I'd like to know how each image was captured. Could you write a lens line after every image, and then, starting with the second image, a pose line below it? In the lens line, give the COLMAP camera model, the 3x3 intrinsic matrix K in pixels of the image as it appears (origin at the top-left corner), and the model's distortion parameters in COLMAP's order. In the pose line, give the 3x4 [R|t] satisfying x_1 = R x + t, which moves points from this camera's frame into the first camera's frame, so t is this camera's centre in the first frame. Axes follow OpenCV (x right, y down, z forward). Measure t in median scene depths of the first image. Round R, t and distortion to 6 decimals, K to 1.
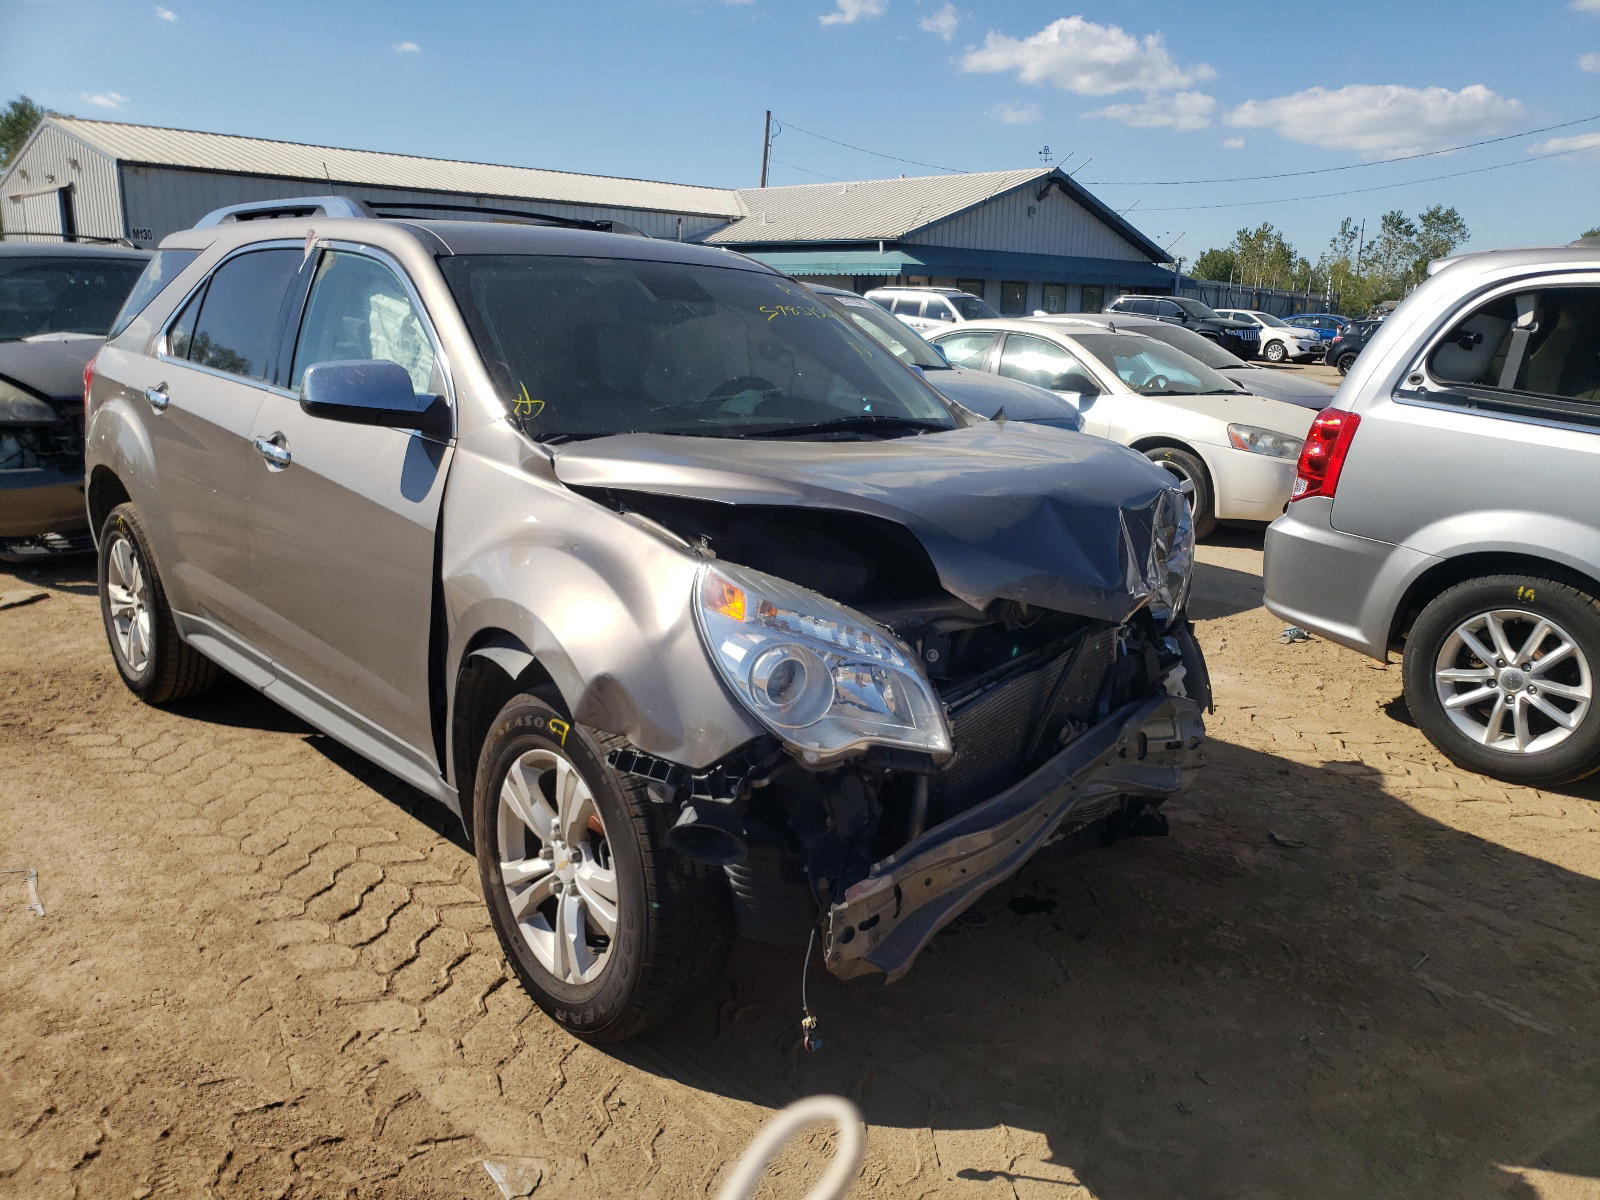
lens RADIAL K [[1225.2, 0, 795.7], [0, 1225.2, 601.2], [0, 0, 1]] dist [-0.020057, 0.029080]
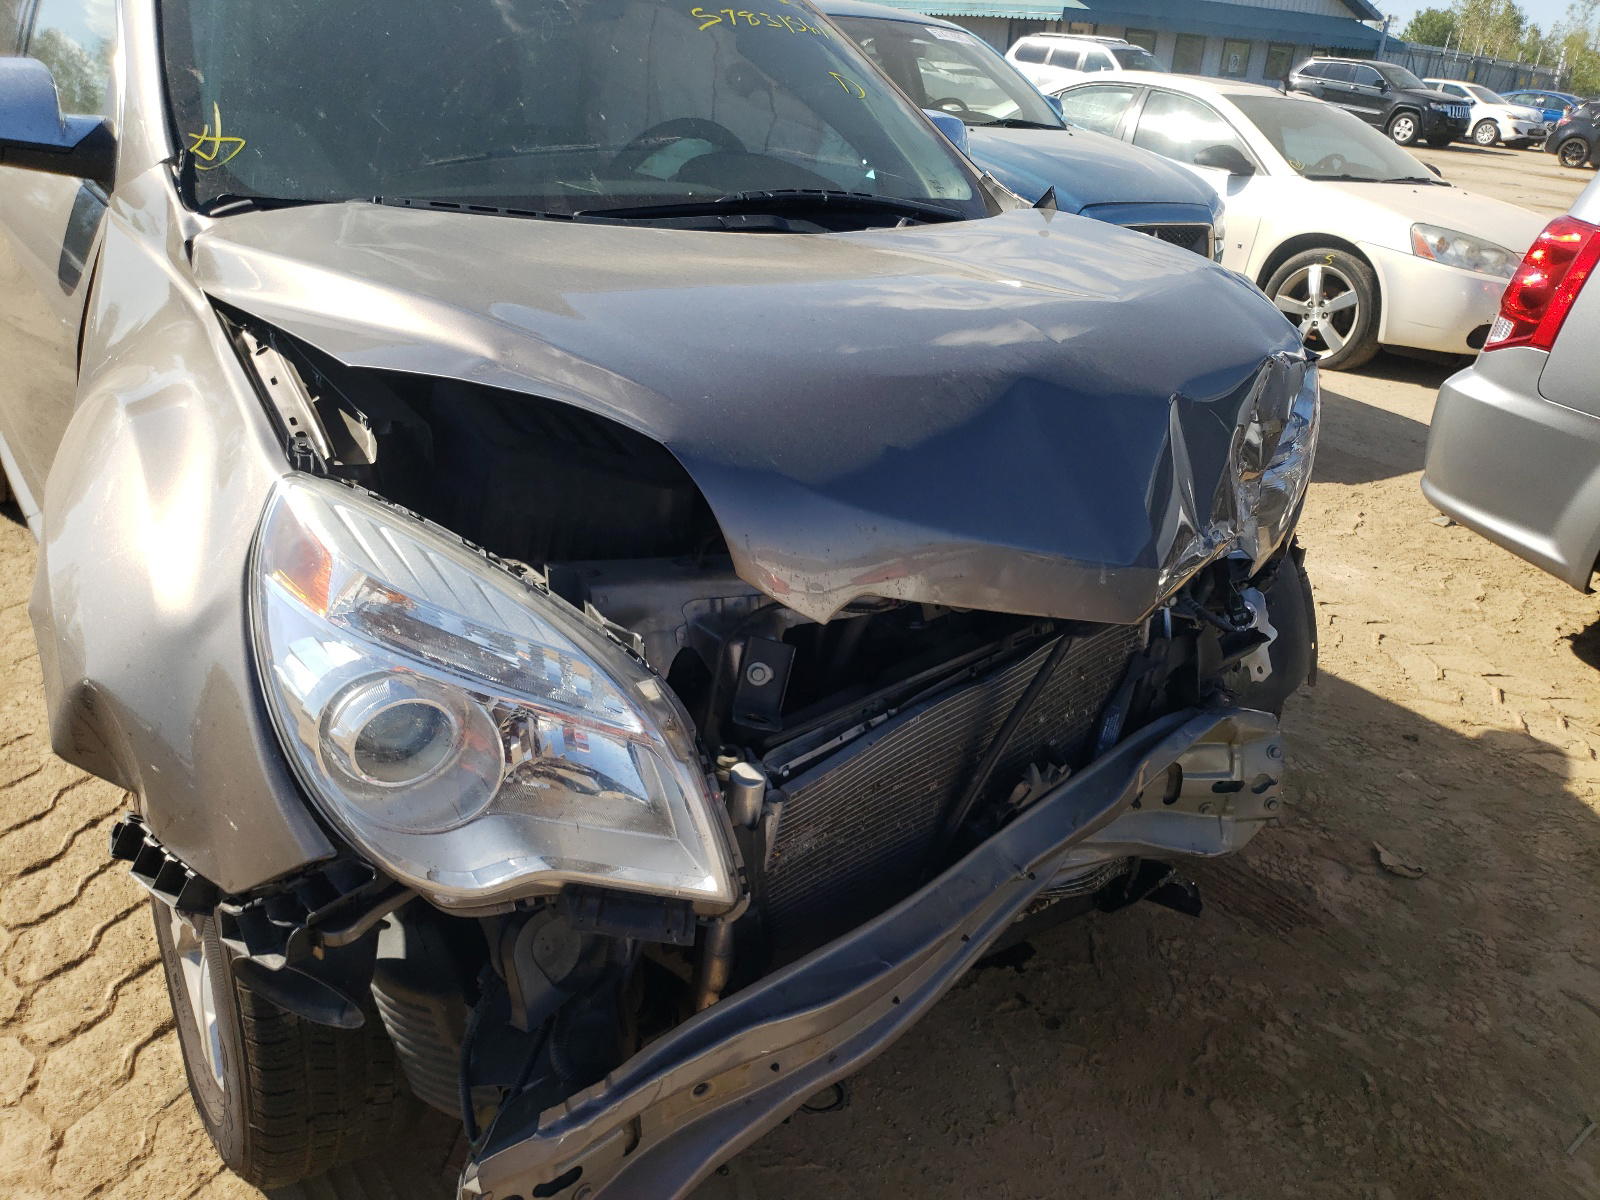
lens RADIAL K [[1225.2, 0, 803.9], [0, 1225.2, 597.0], [0, 0, 1]] dist [-0.020057, 0.029080]
pose [[0.992357, 0.088596, -0.085901, 0.118215], [-0.071416, 0.980002, 0.185729, -0.060119], [0.100638, -0.178174, 0.978839, 0.328085]]
